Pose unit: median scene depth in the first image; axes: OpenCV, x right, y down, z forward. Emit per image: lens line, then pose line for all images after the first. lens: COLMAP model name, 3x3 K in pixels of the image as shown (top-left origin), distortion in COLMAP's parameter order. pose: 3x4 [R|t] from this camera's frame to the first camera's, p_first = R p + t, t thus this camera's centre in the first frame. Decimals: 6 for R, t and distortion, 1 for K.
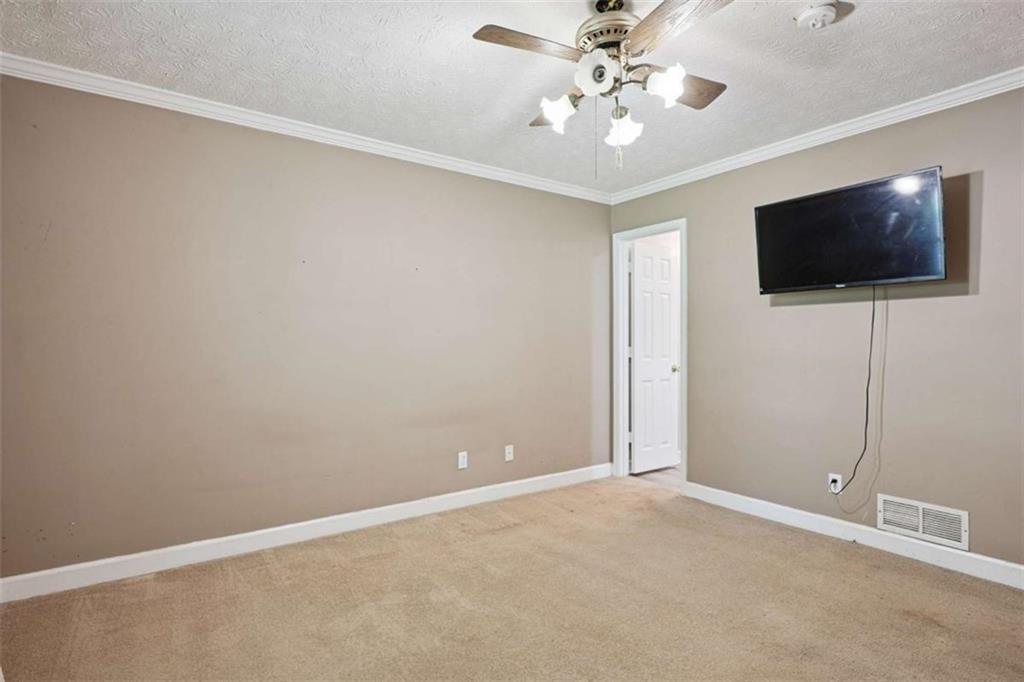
lens RADIAL K [[529.4, 0, 512.7], [0, 529.4, 333.1], [0, 0, 1]] dist [-0.001214, -0.000194]
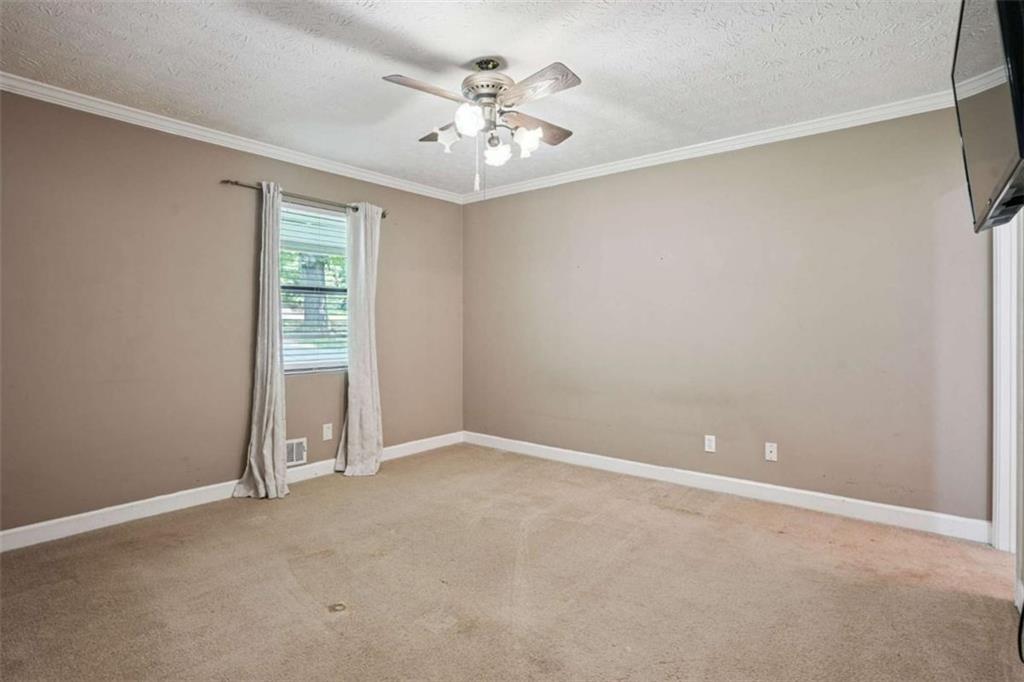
lens RADIAL K [[534.0, 0, 512.0], [0, 534.0, 323.9], [0, 0, 1]] dist [0.000484, -0.000265]
pose [[0.257207, -0.002194, -0.966354, 0.833444], [0.023242, 0.999722, 0.003917, 0.002886], [0.966077, -0.023468, 0.257186, 0.412962]]
